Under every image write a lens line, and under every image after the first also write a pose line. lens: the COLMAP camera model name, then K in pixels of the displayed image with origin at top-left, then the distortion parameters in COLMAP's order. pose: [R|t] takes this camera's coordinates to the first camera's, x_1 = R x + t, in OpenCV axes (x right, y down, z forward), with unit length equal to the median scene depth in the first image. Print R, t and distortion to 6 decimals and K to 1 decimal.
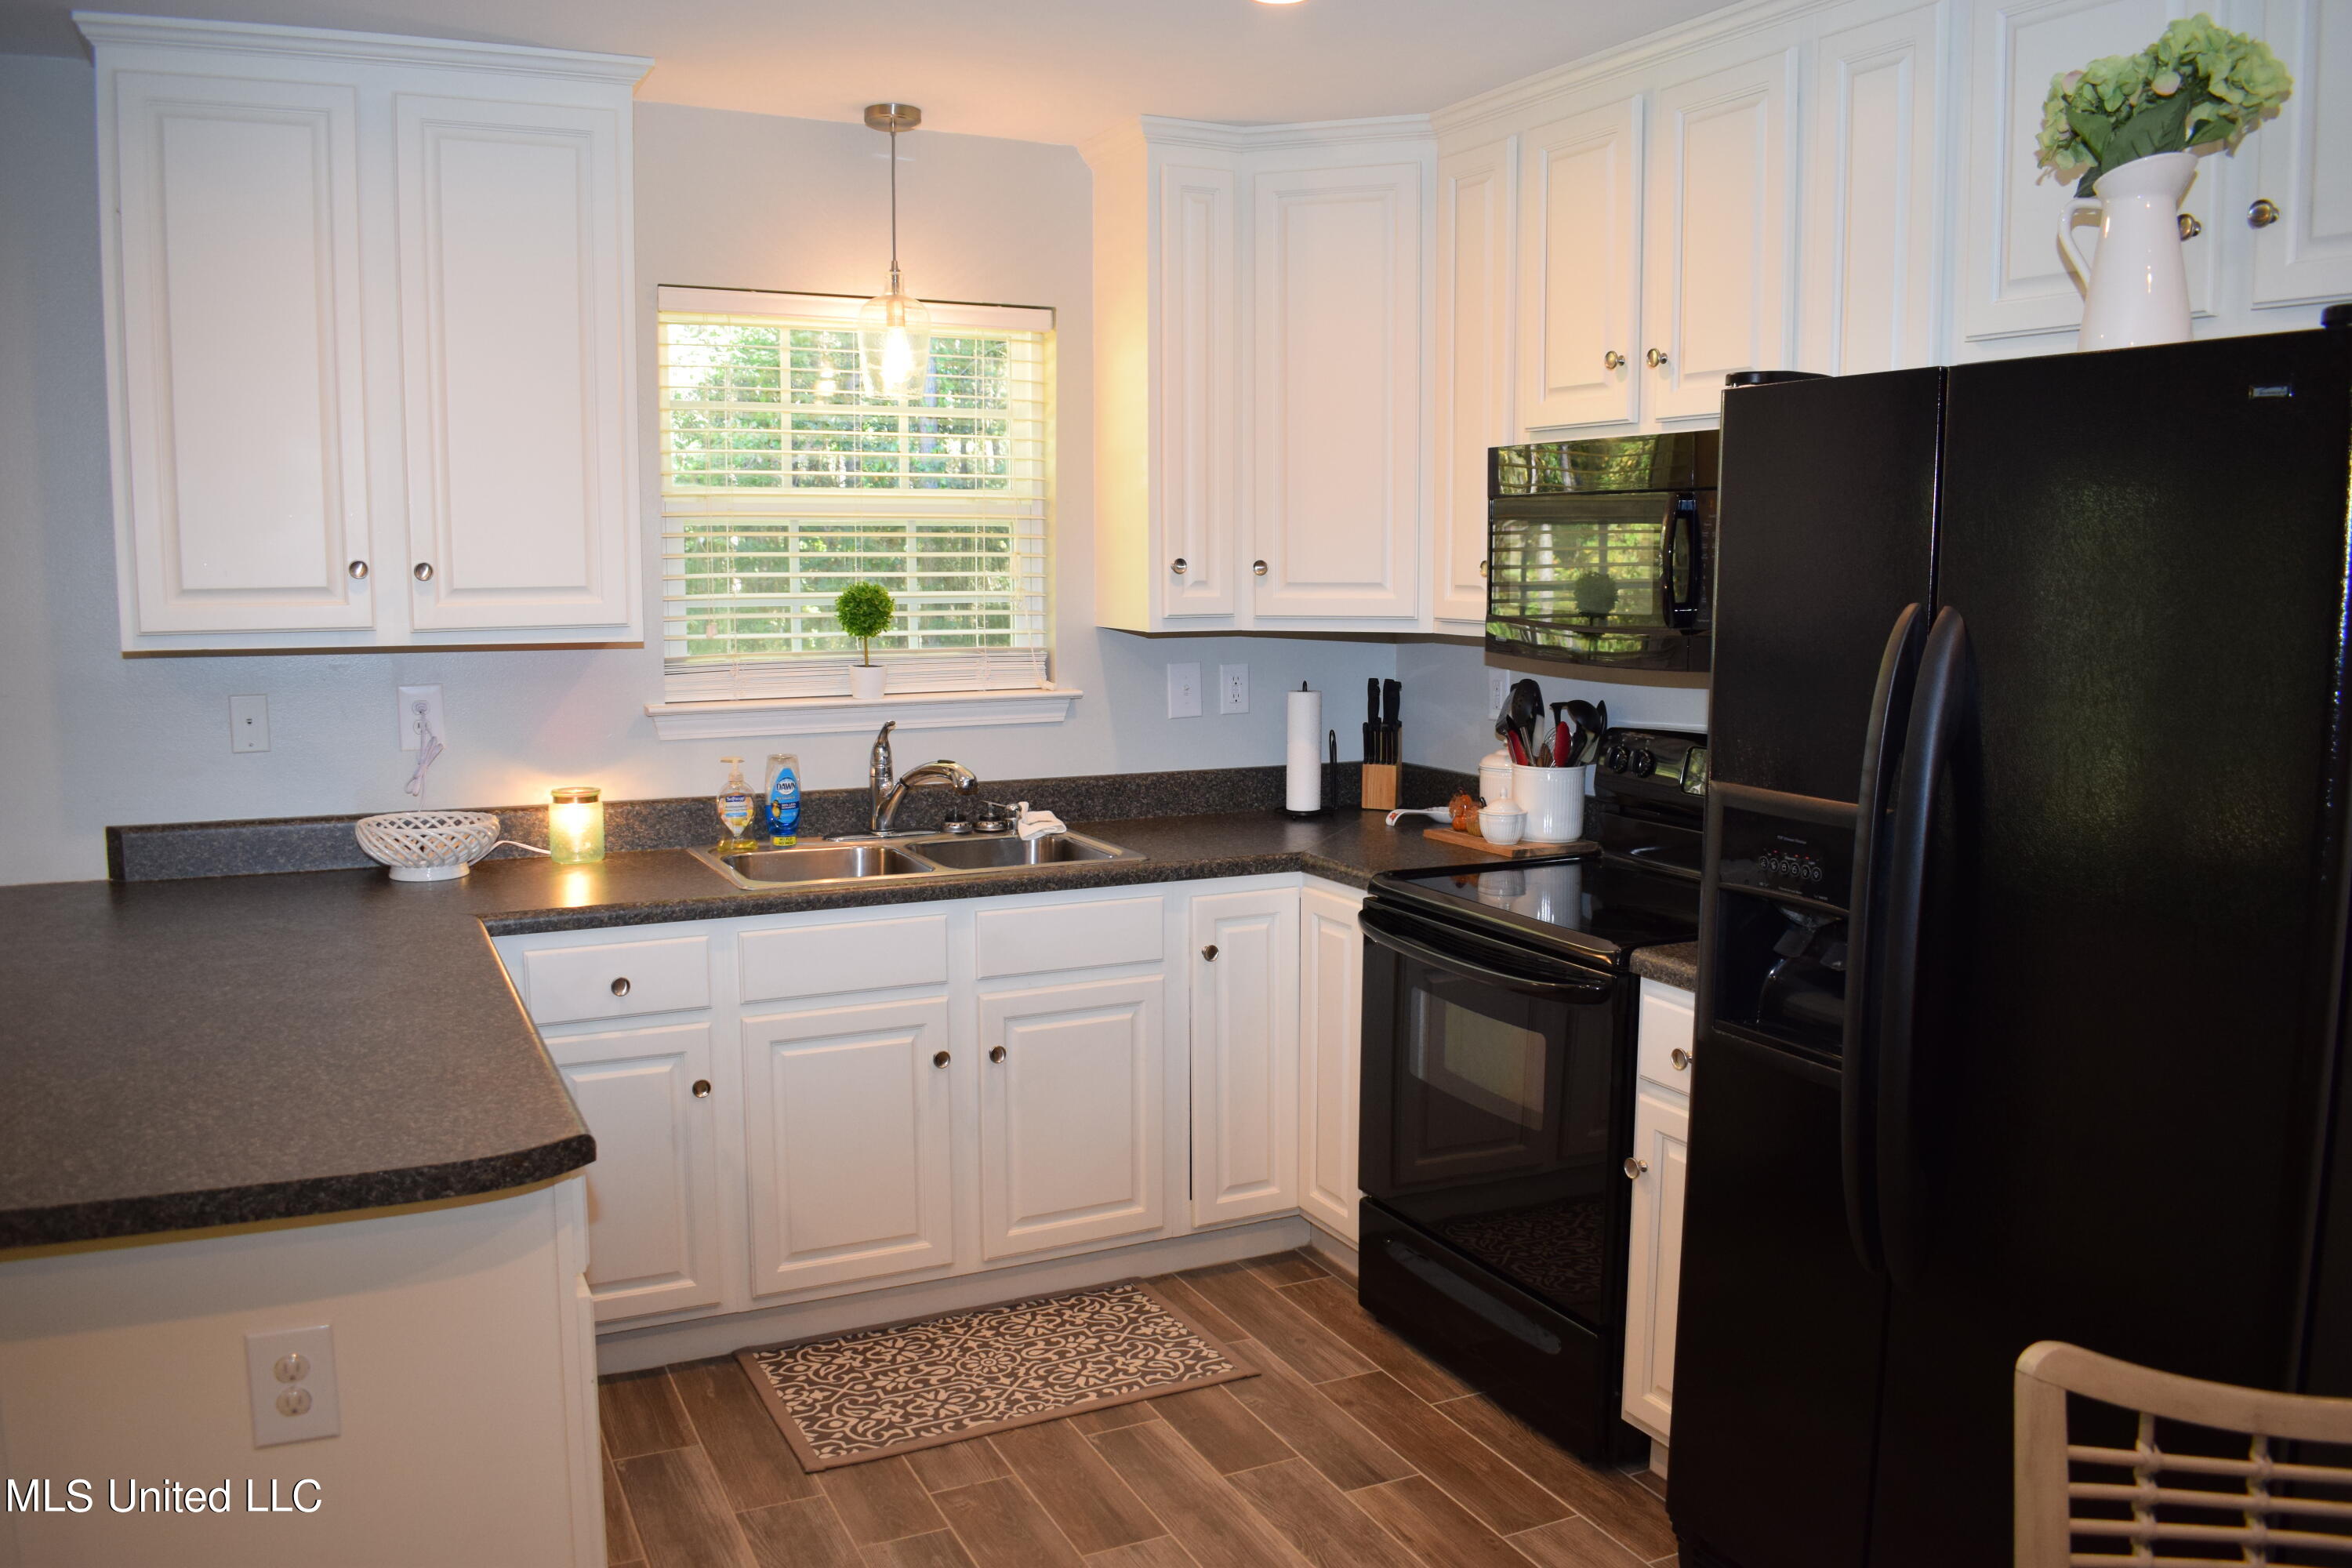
lens RADIAL K [[1829.8, 0, 1176.0], [0, 1829.8, 784.0], [0, 0, 1]] dist [-0.092508, 0.008443]
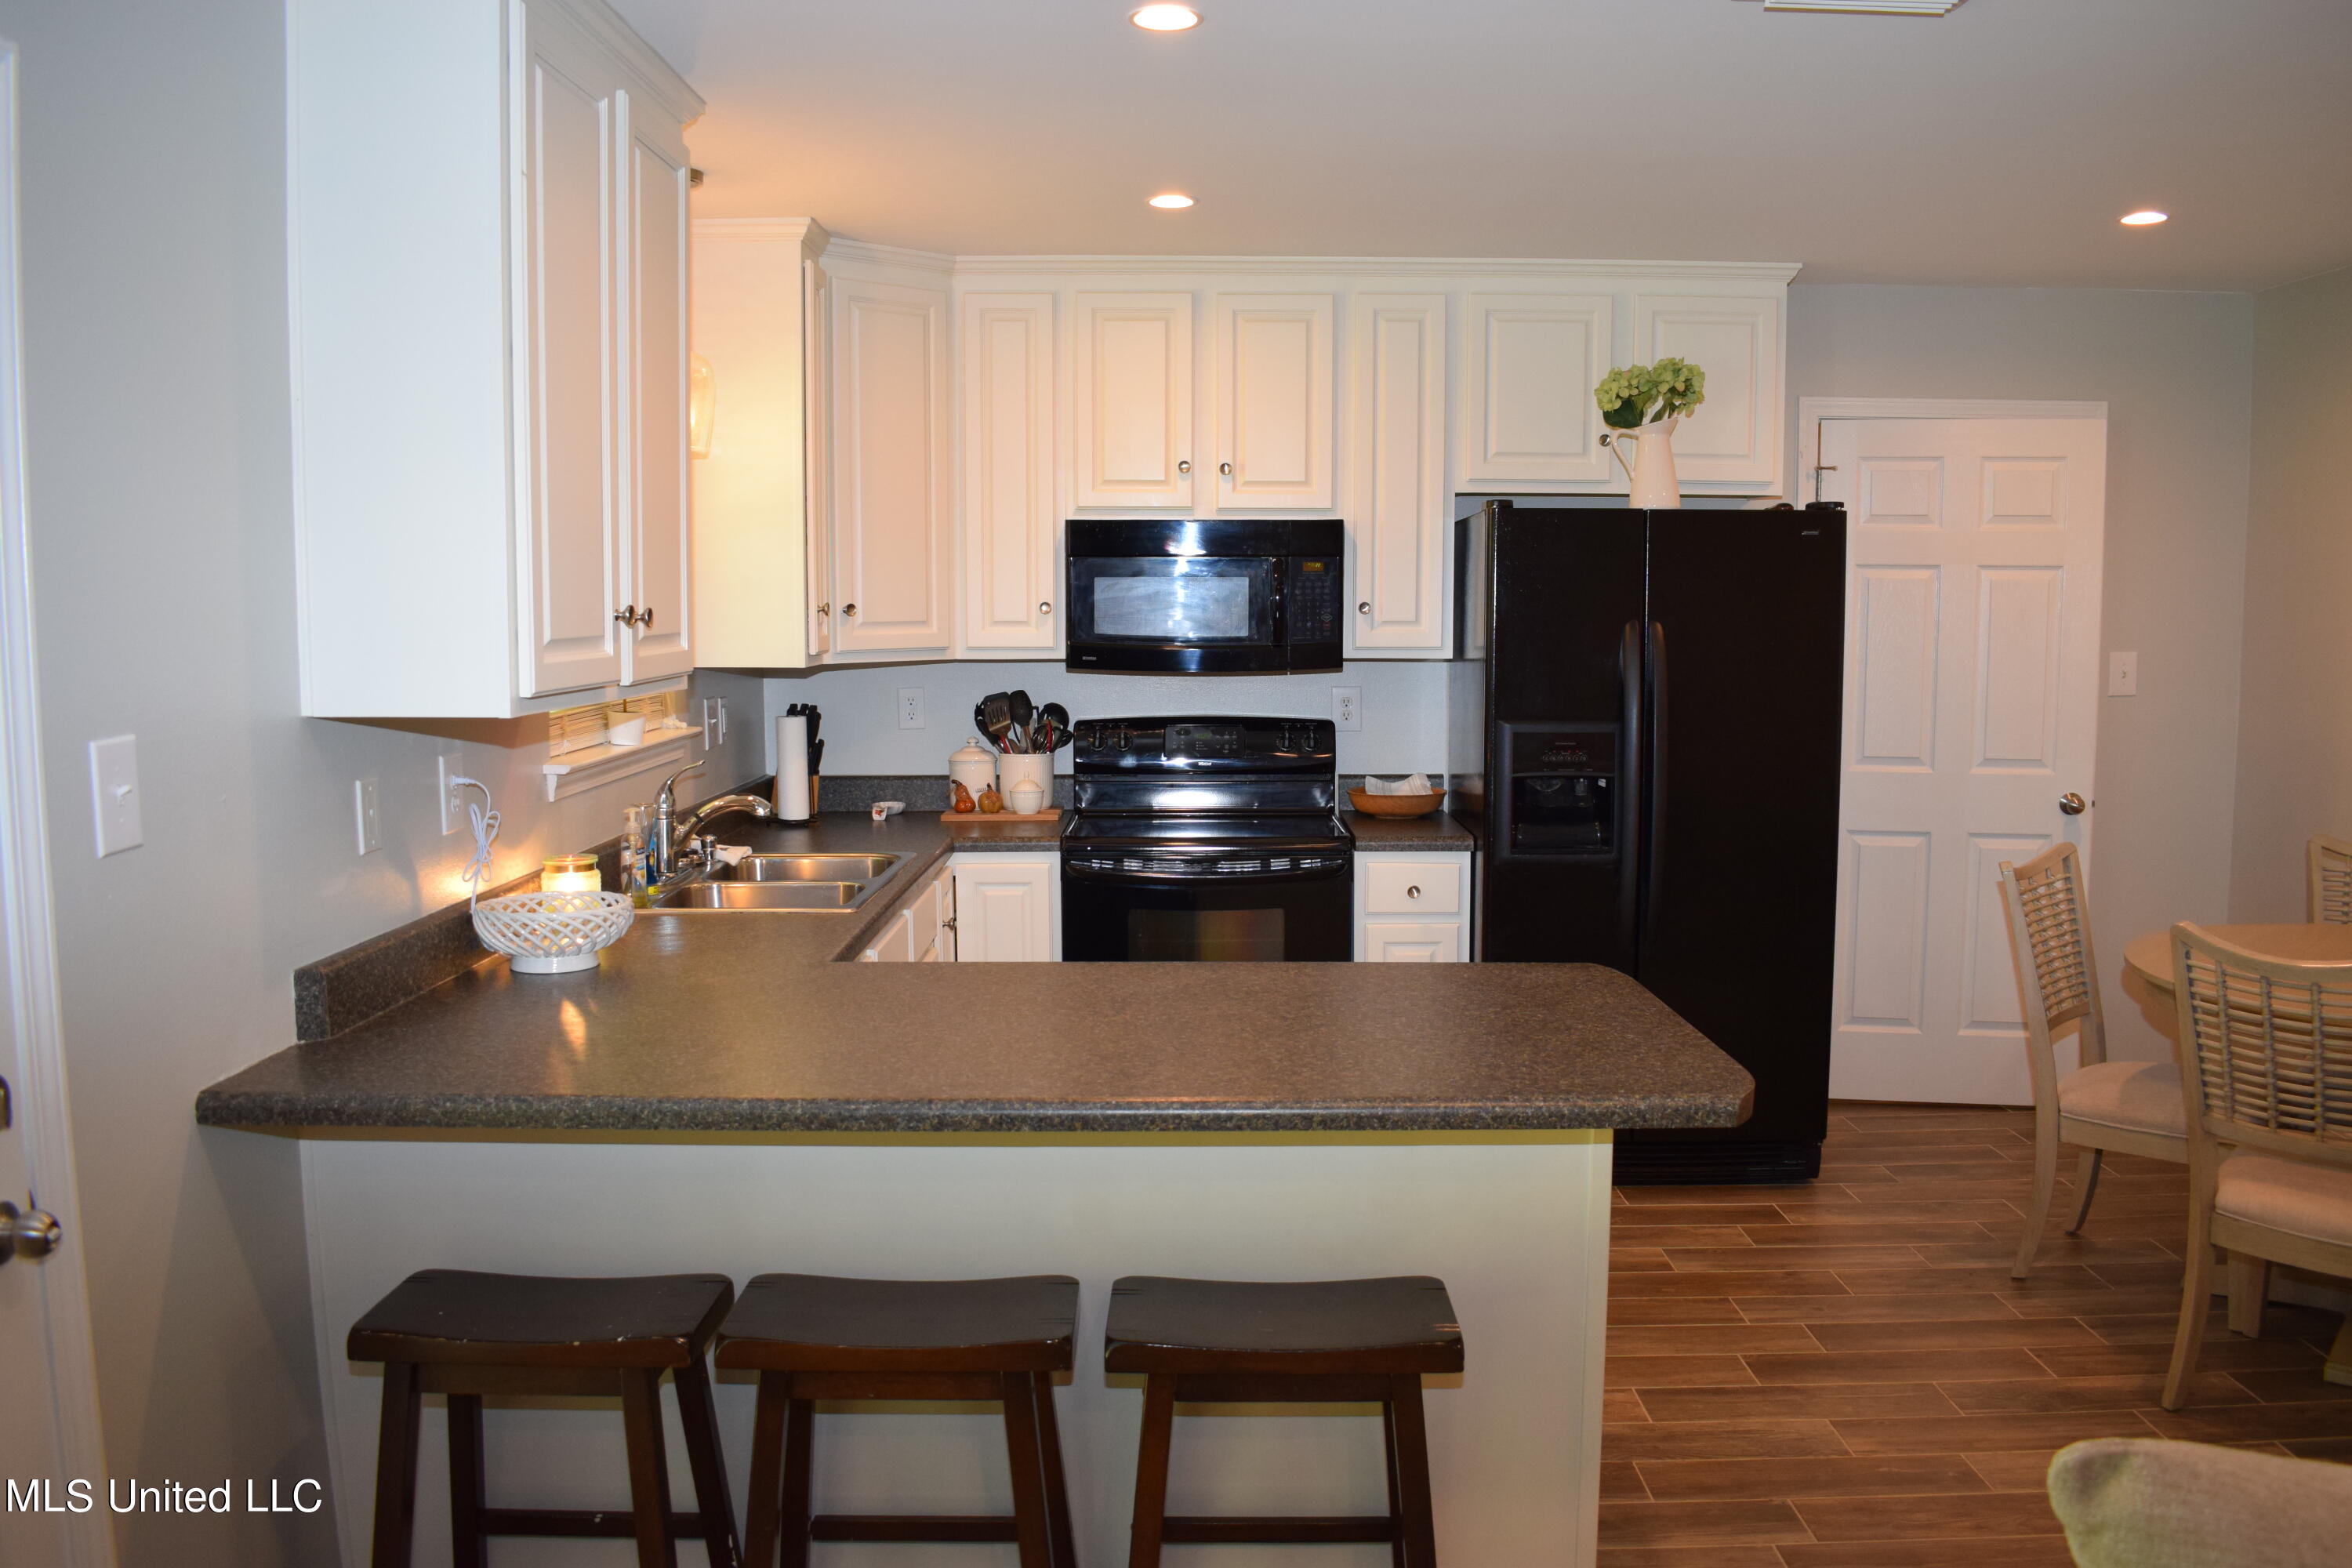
lens RADIAL K [[1851.5, 0, 1186.3], [0, 1851.5, 791.8], [0, 0, 1]] dist [-0.091285, 0.008854]
pose [[0.434877, -0.096121, 0.895345, -0.982565], [0.113069, 0.992246, 0.051605, -0.040179], [-0.893363, 0.078794, 0.442373, 0.297748]]
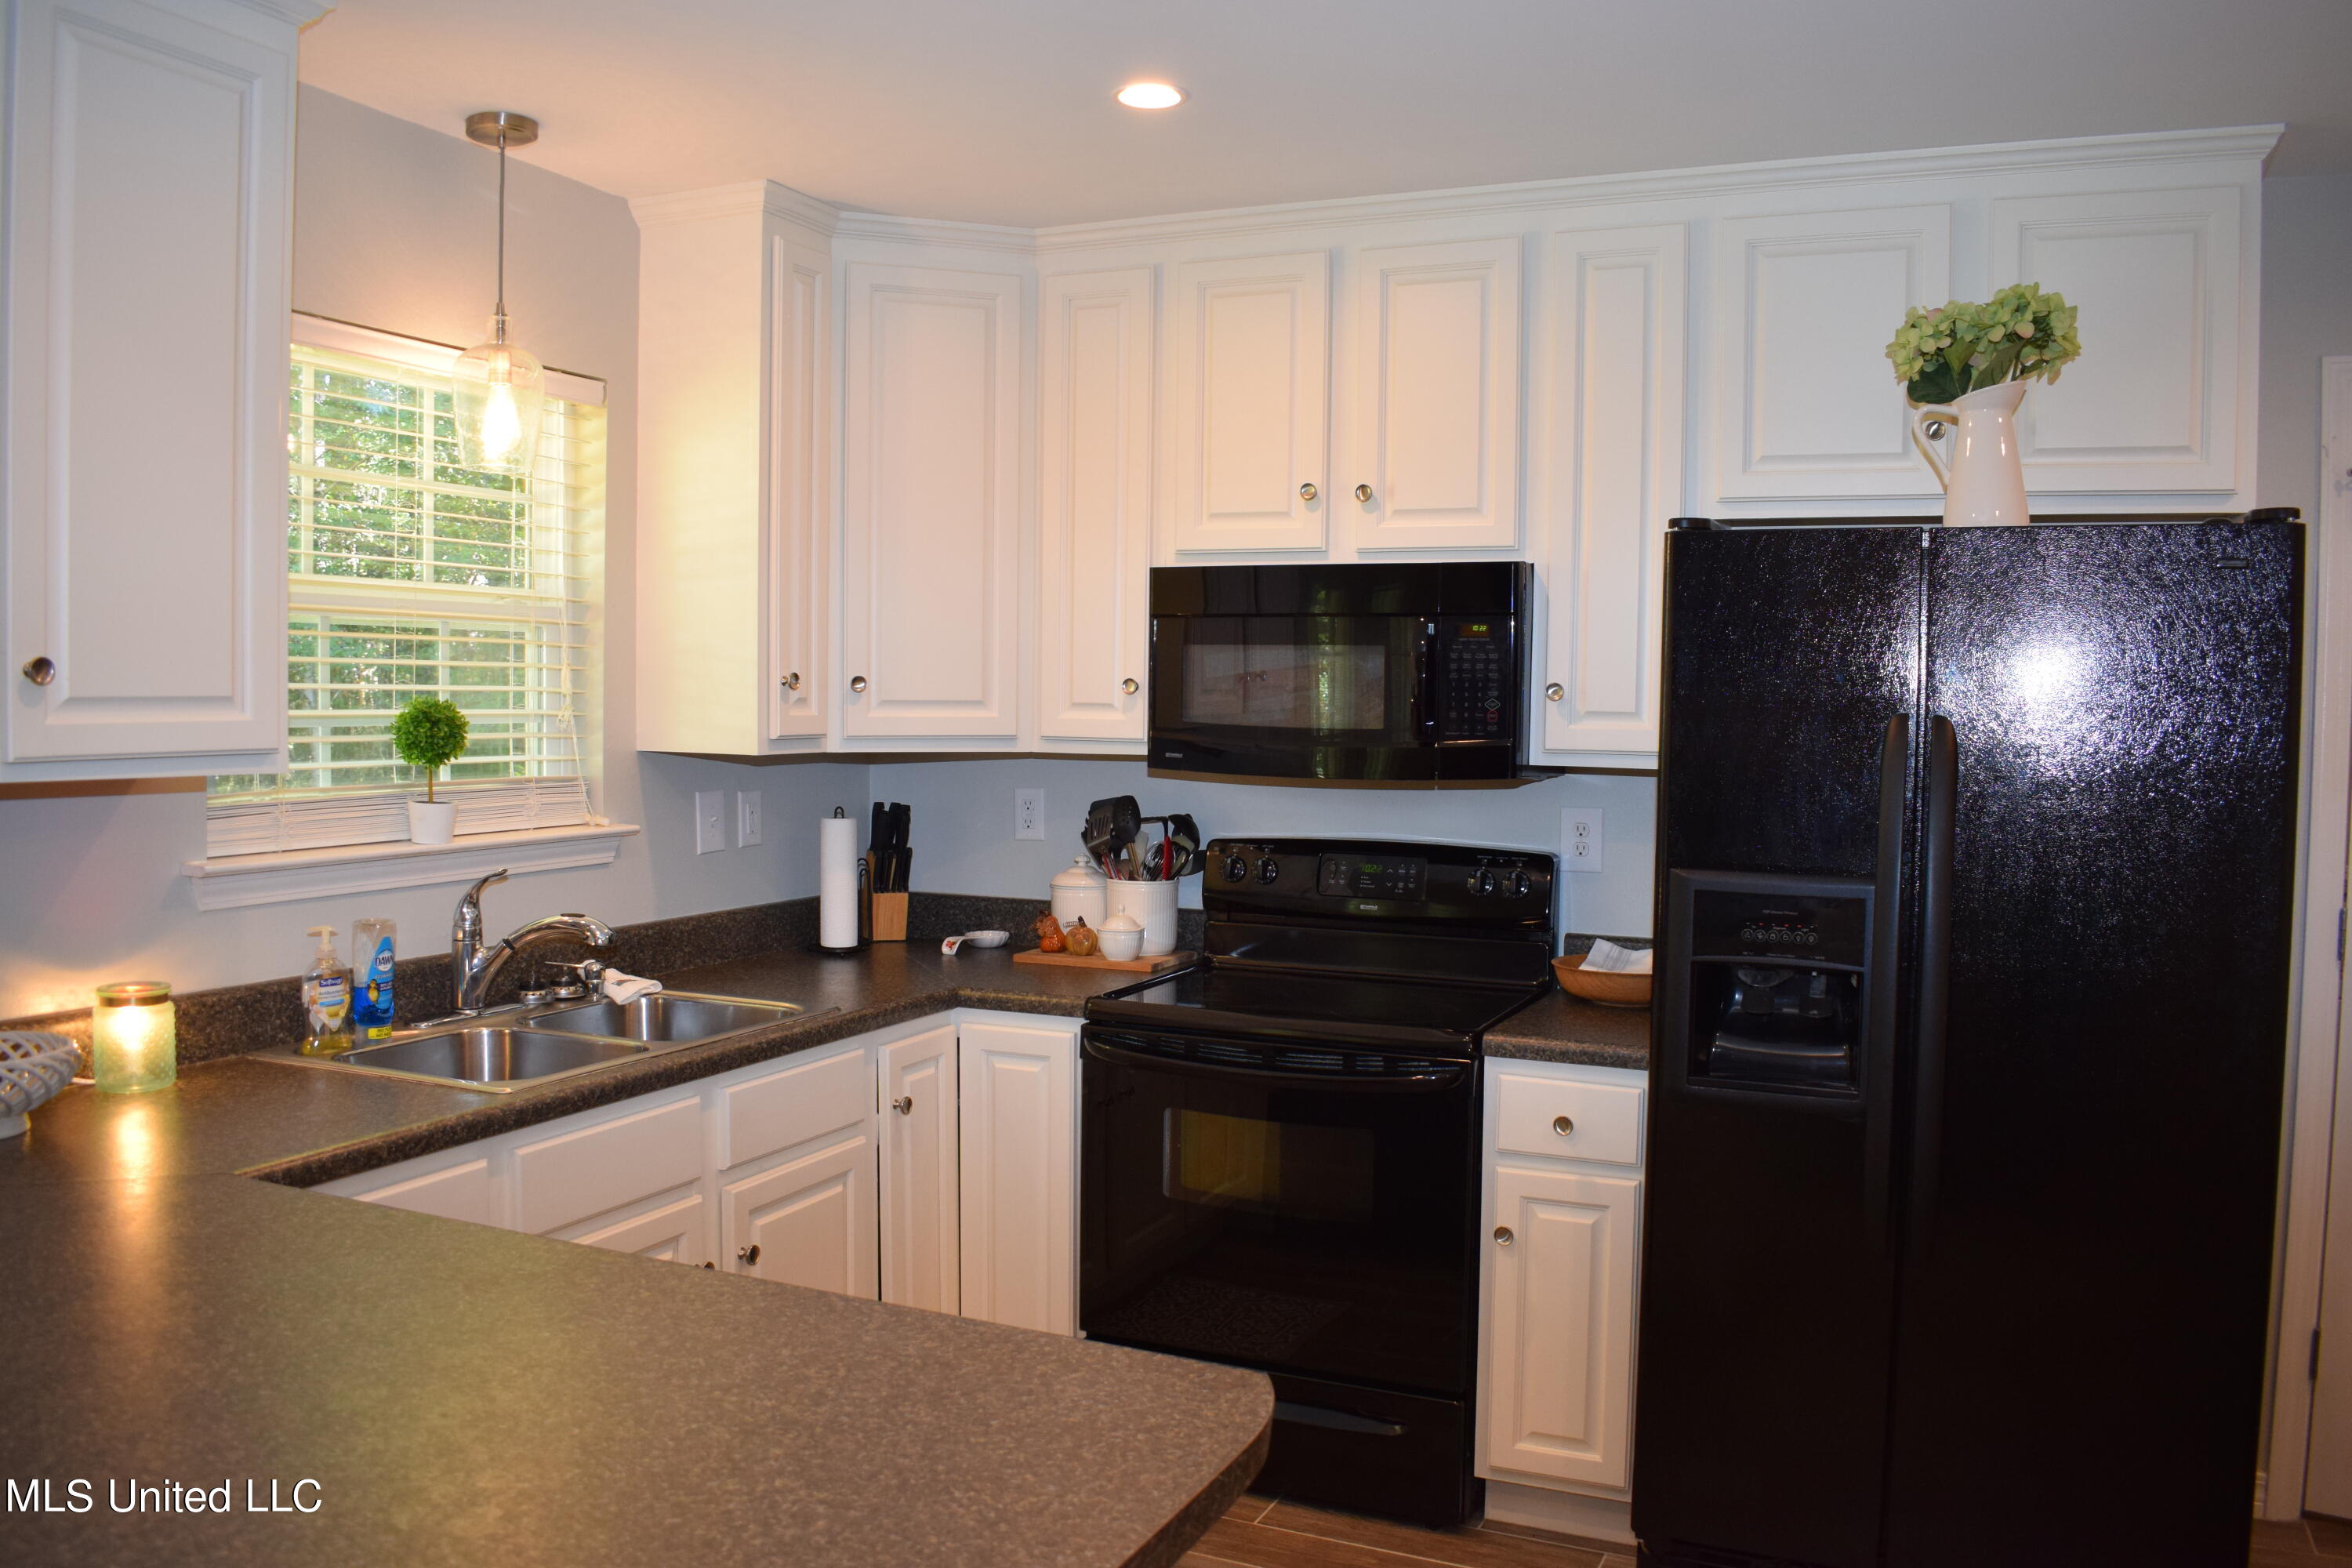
lens RADIAL K [[1851.5, 0, 1186.3], [0, 1851.5, 791.8], [0, 0, 1]] dist [-0.091285, 0.008854]
pose [[0.767574, -0.025001, 0.640473, -0.442841], [0.067320, 0.996857, -0.041767, -0.014755], [-0.637416, 0.075175, 0.766844, 0.193007]]
